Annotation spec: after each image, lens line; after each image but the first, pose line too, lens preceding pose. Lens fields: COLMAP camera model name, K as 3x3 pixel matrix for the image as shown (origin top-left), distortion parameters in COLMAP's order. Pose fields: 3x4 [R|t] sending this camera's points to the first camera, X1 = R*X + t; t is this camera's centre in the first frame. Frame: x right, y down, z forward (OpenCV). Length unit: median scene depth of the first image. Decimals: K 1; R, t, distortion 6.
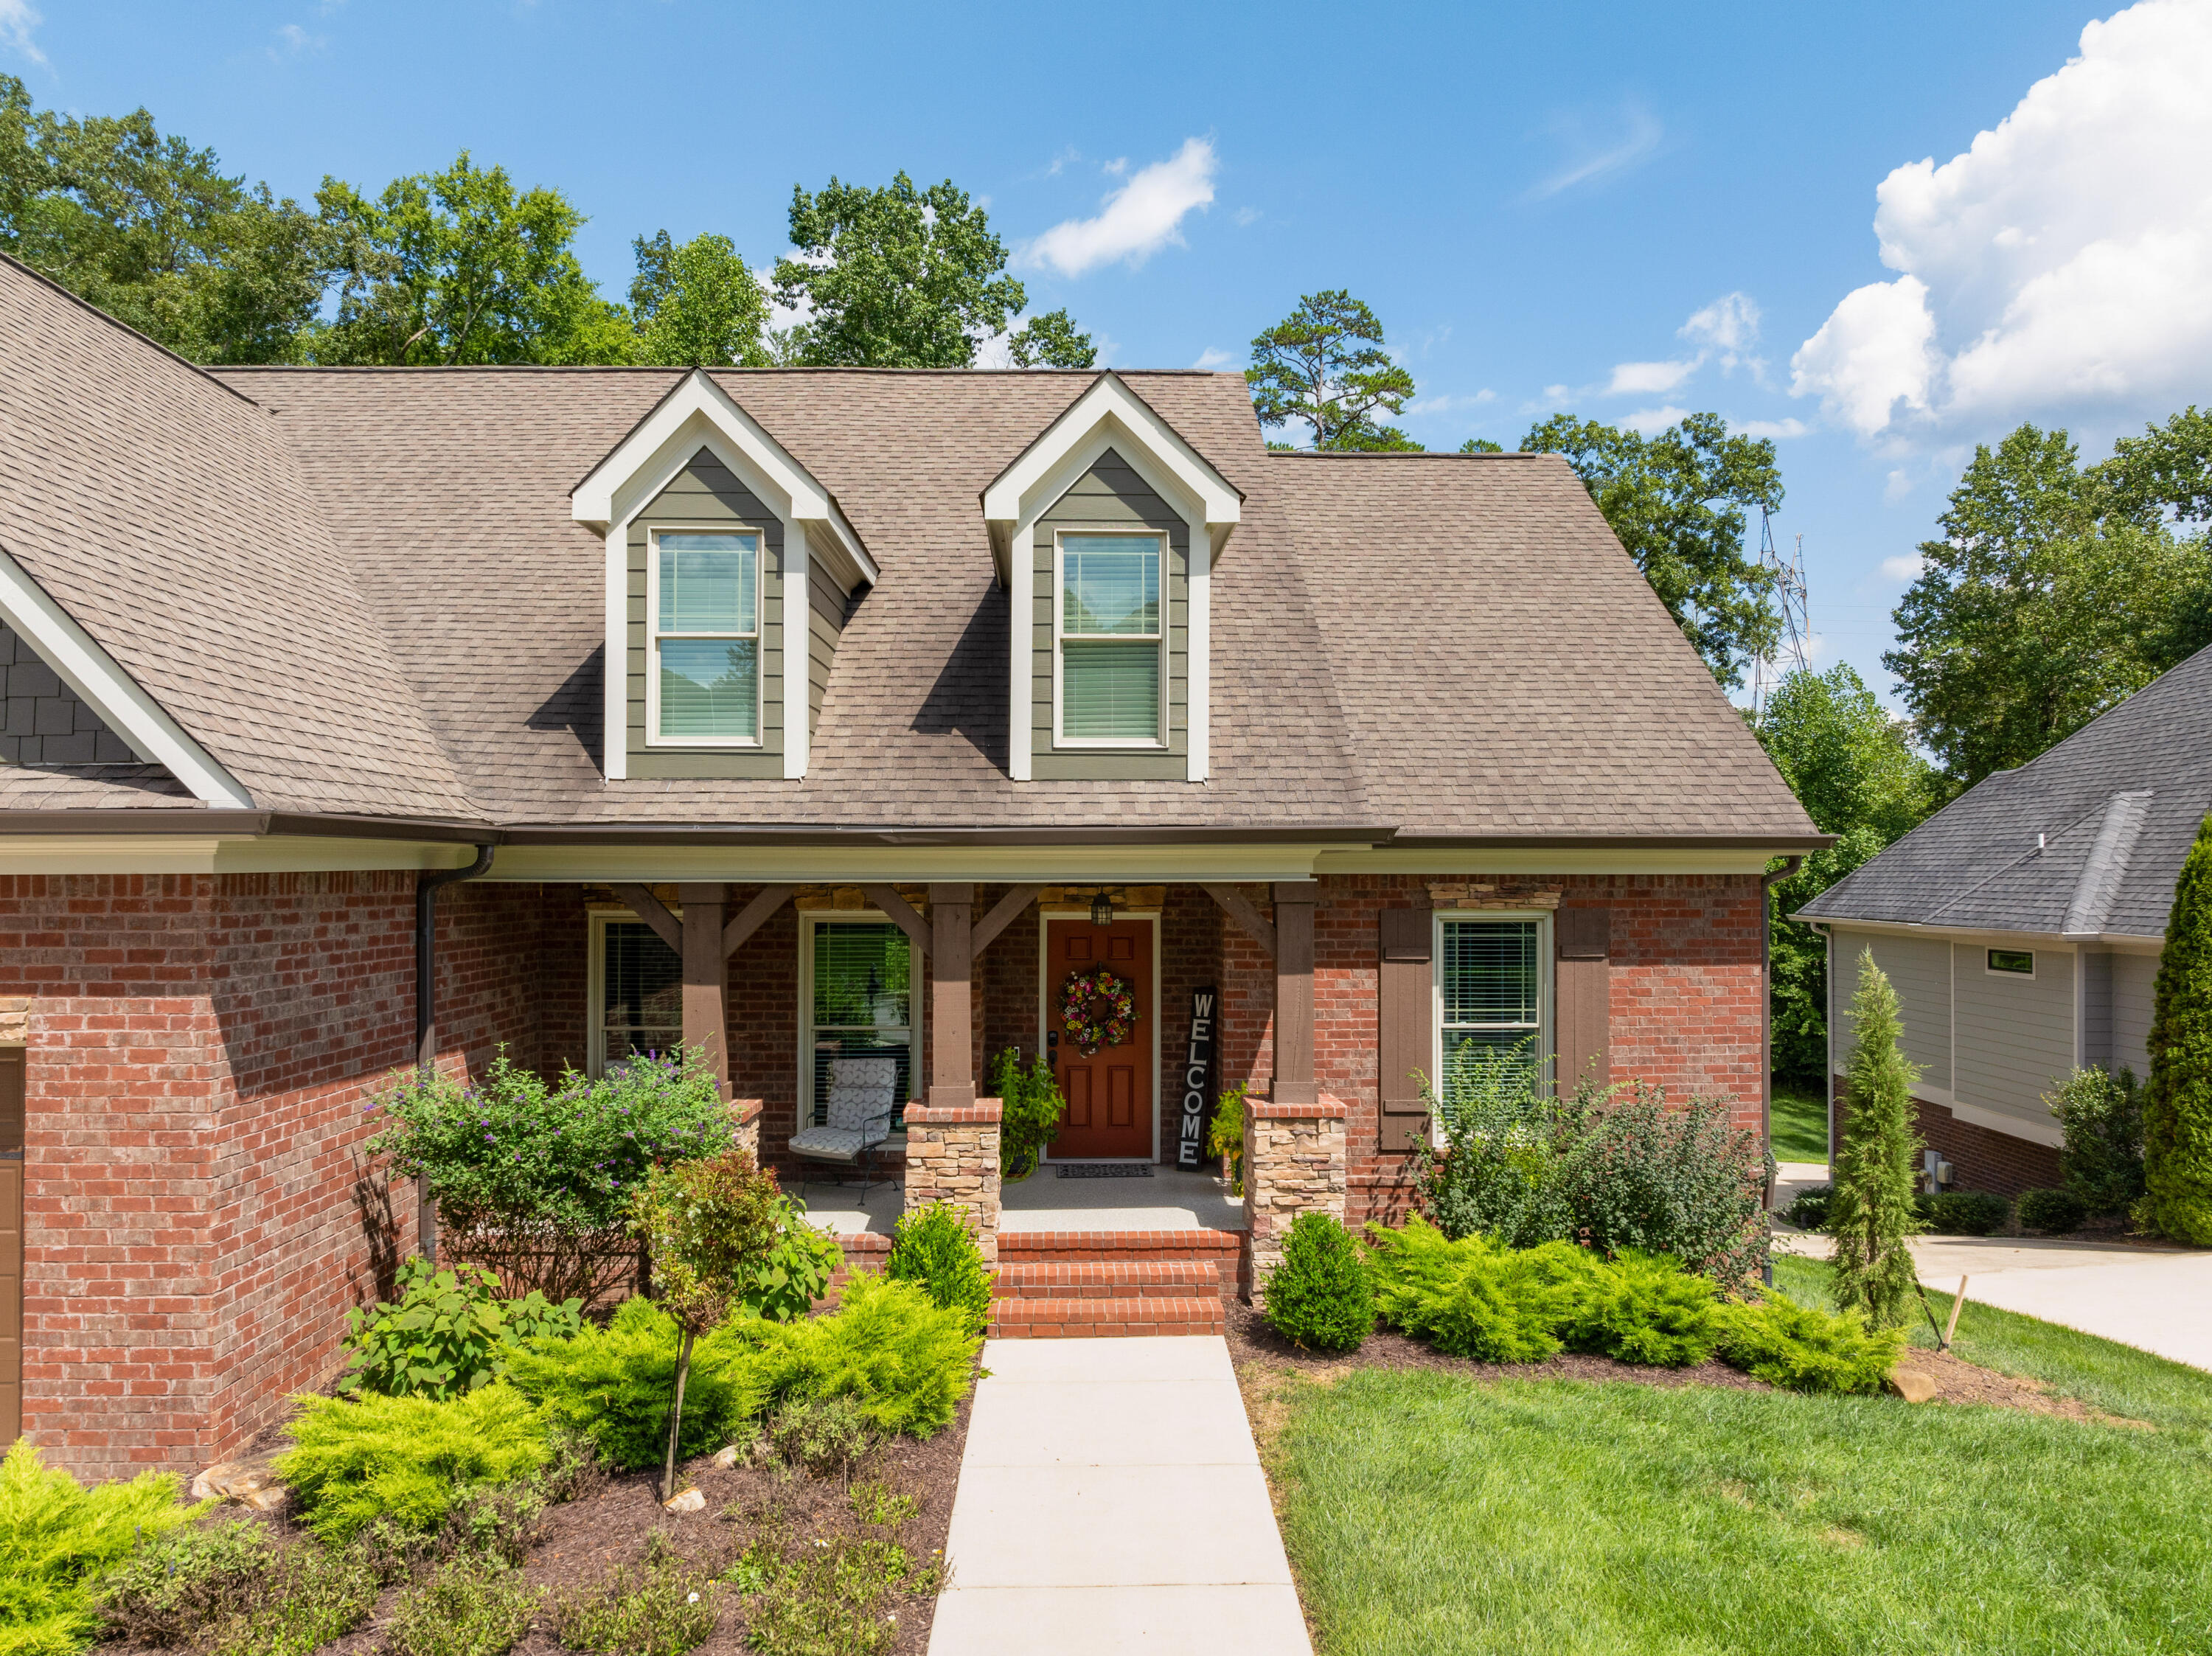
lens RADIAL K [[1564.5, 0, 1109.6], [0, 1564.5, 855.3], [0, 0, 1]] dist [-0.037892, 0.000009]
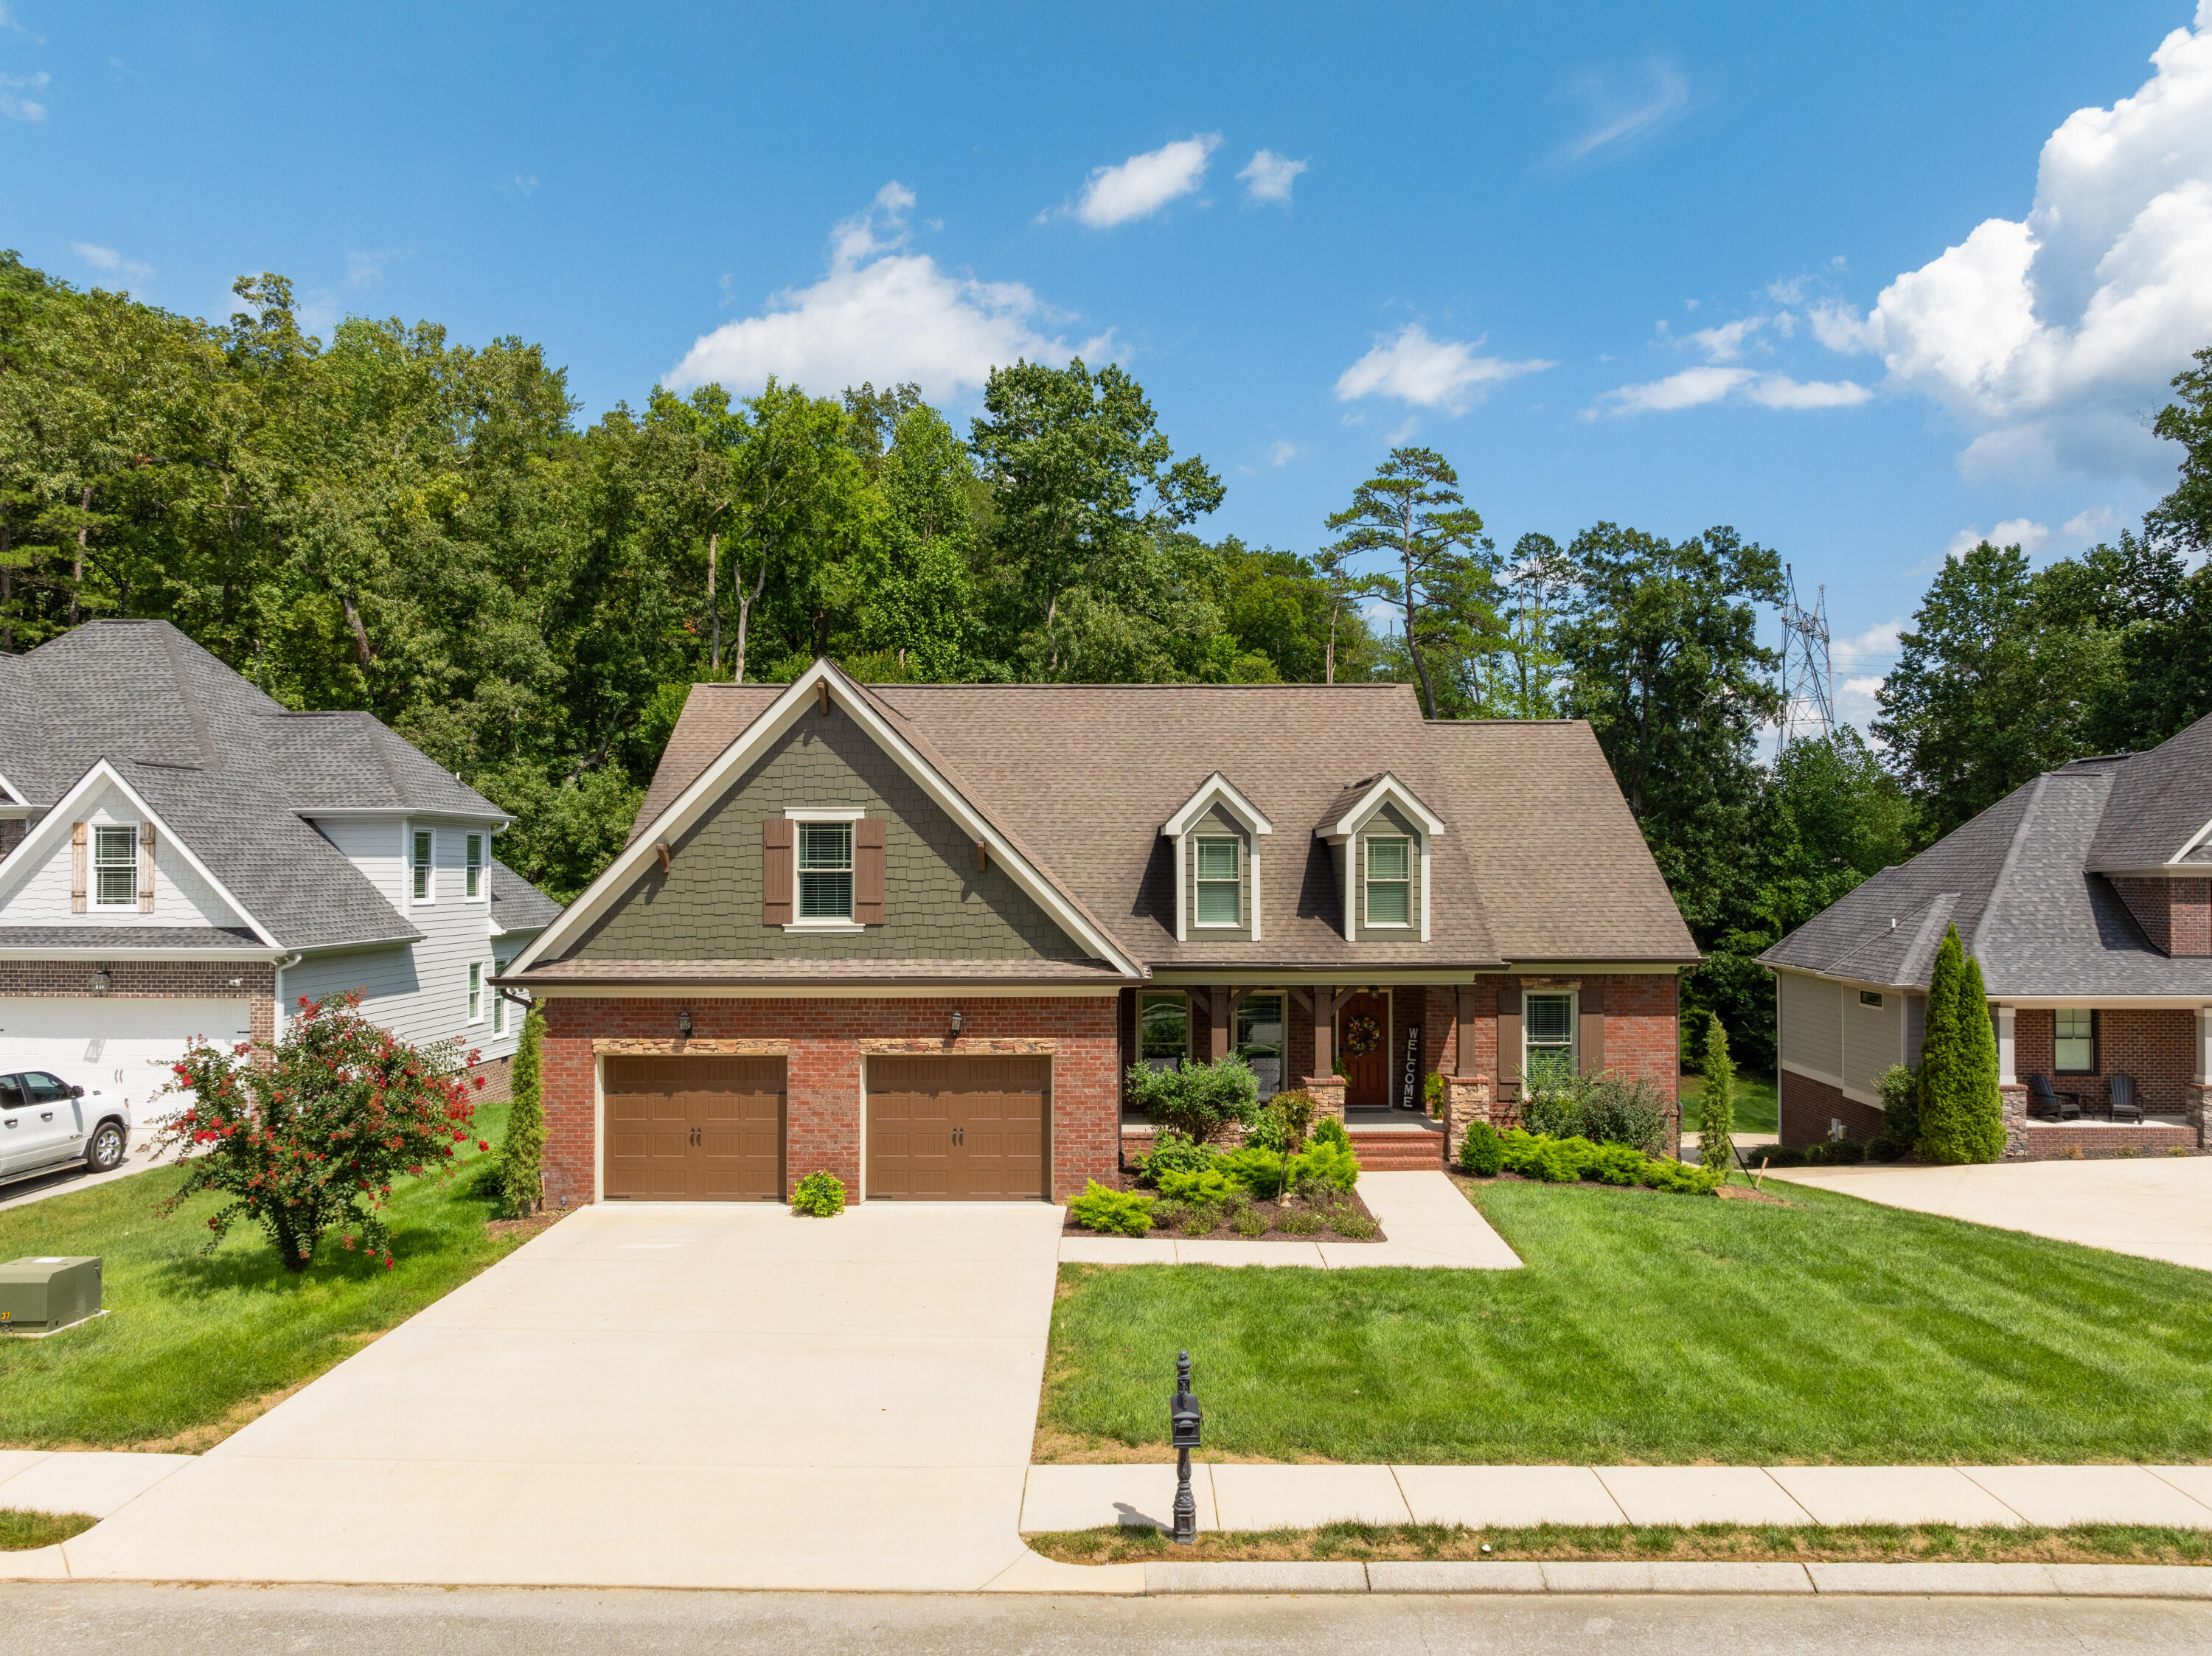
lens RADIAL K [[1564.5, 0, 1102.6], [0, 1564.5, 849.4], [0, 0, 1]] dist [-0.037892, 0.000009]
pose [[0.999394, -0.000674, -0.034808, -0.314846], [0.000642, 0.999999, -0.000926, -0.166691], [0.034809, 0.000903, 0.999394, -1.245505]]
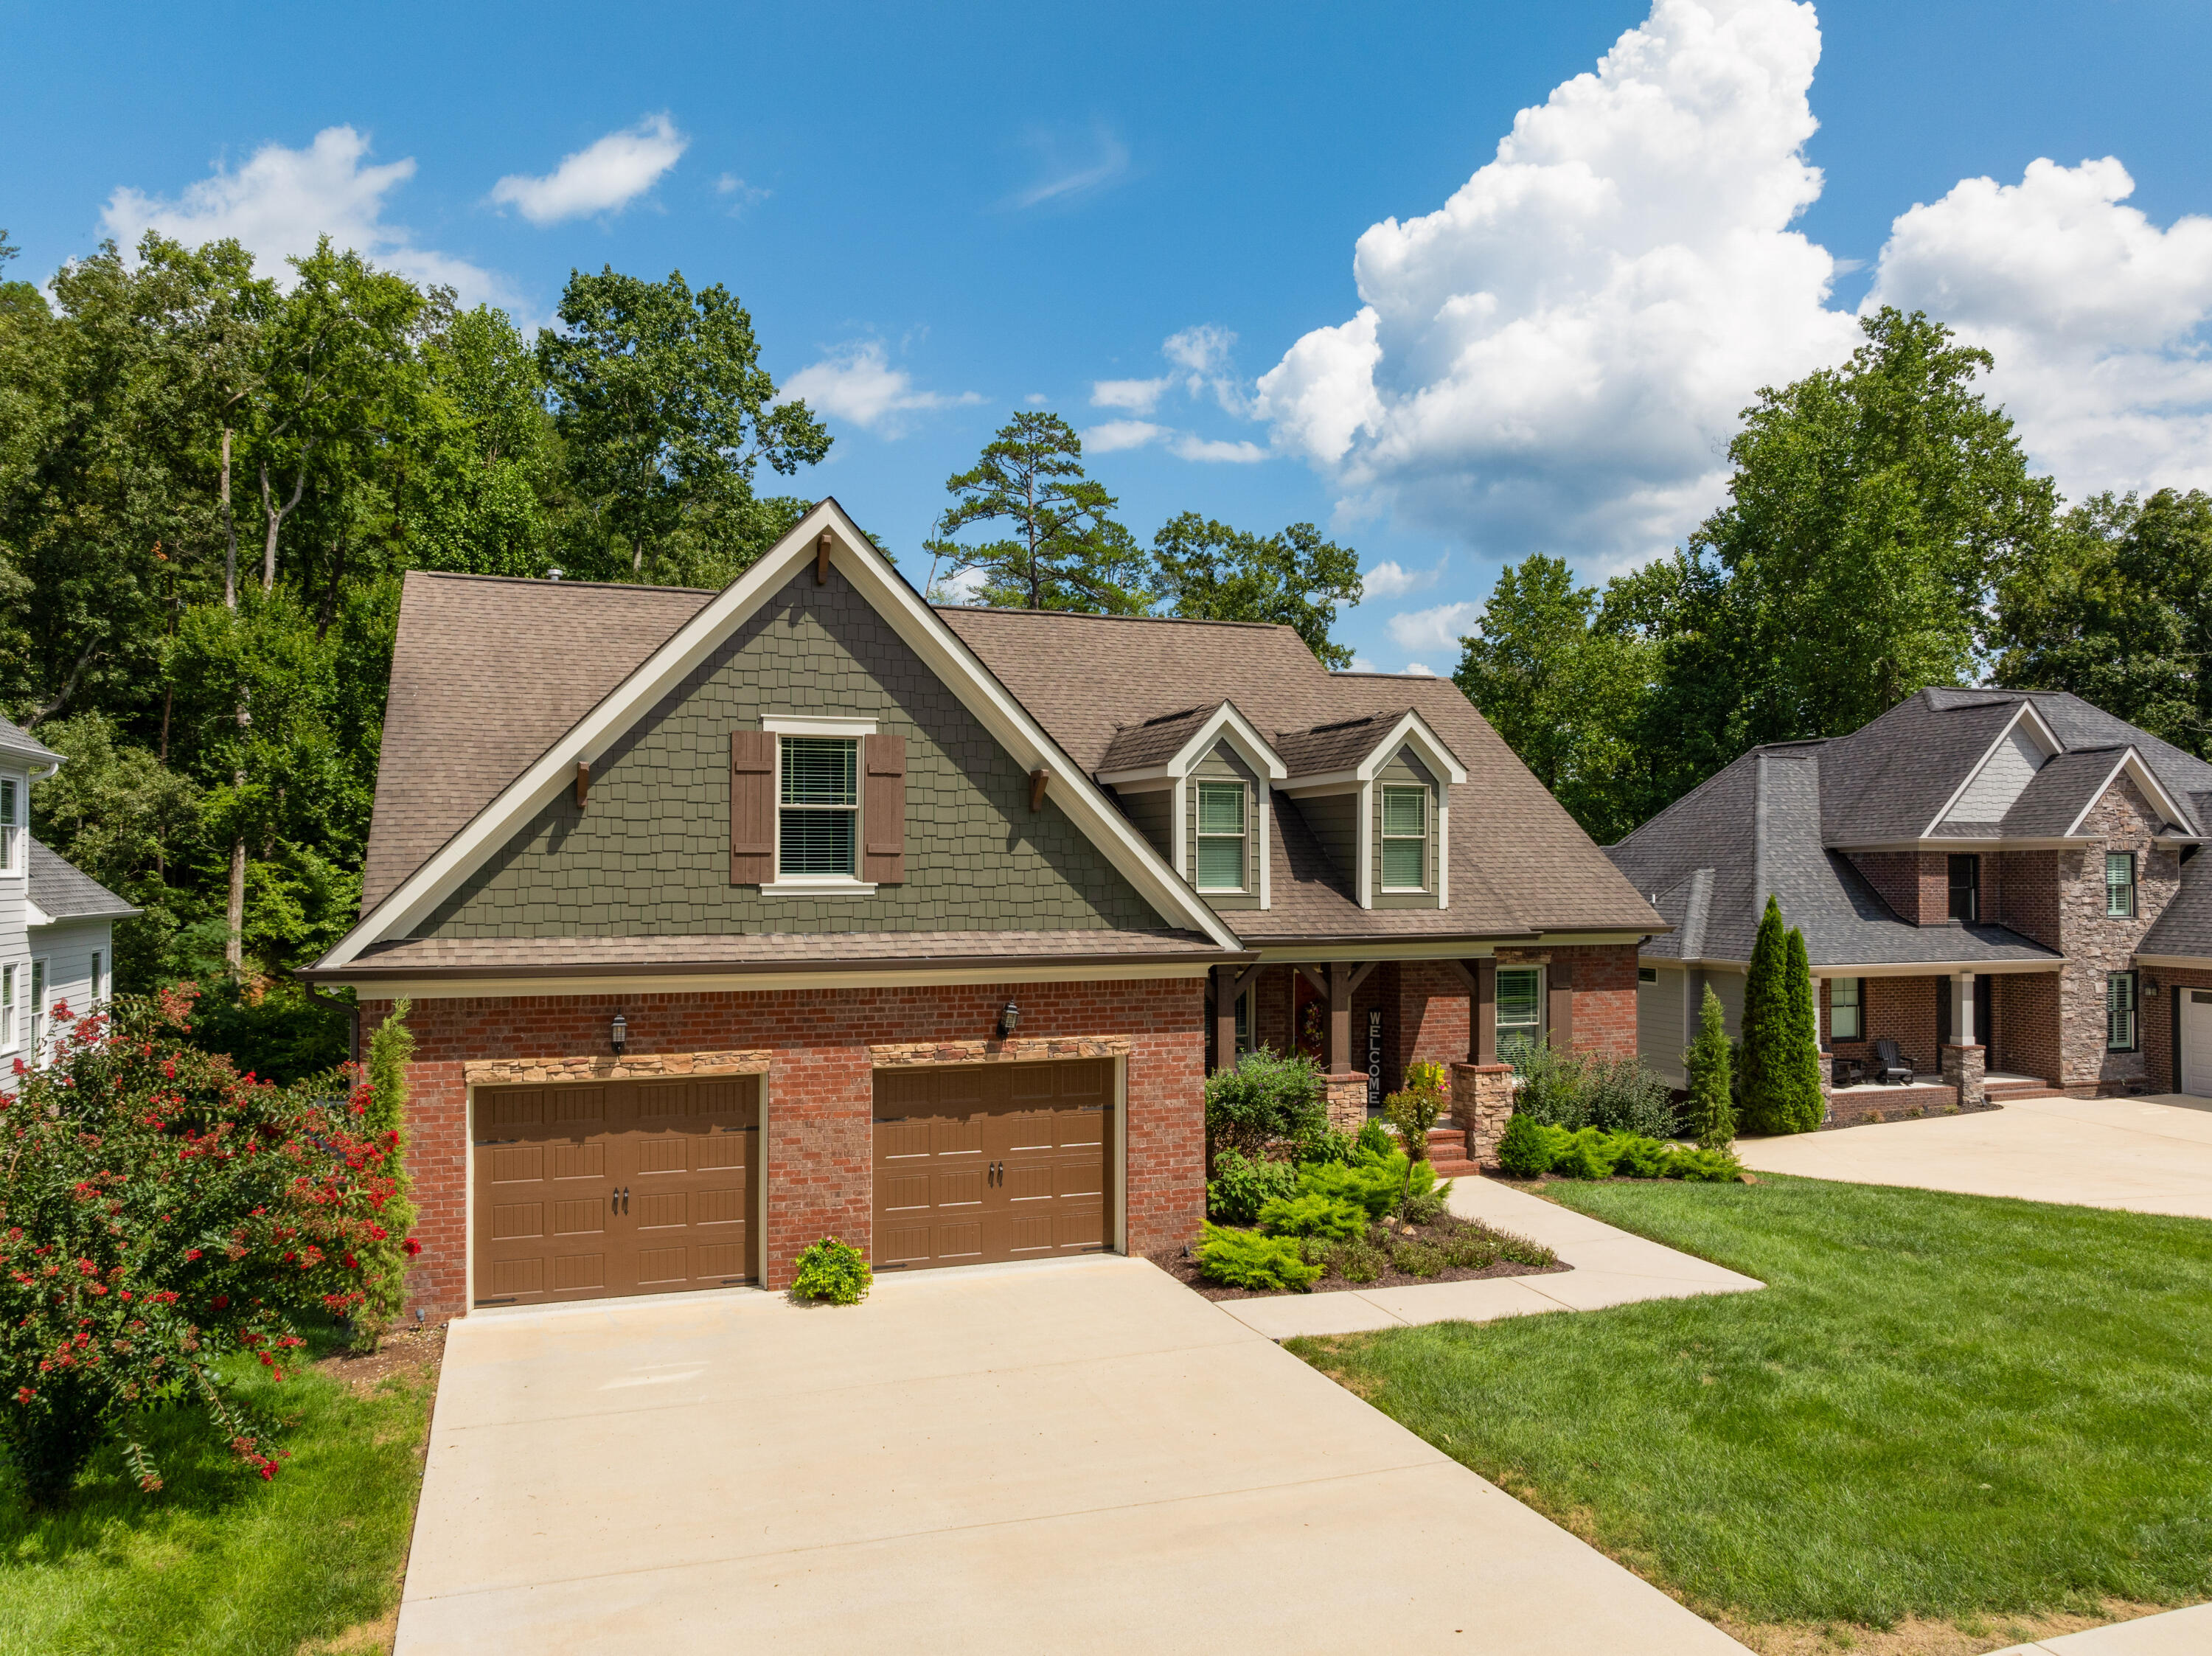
lens RADIAL K [[1564.5, 0, 1109.4], [0, 1564.5, 851.1], [0, 0, 1]] dist [-0.037892, 0.000009]
pose [[0.945897, 0.004730, 0.324432, -0.909319], [-0.004171, 0.999988, -0.002417, -0.103884], [-0.324440, 0.000933, 0.945906, -0.700343]]
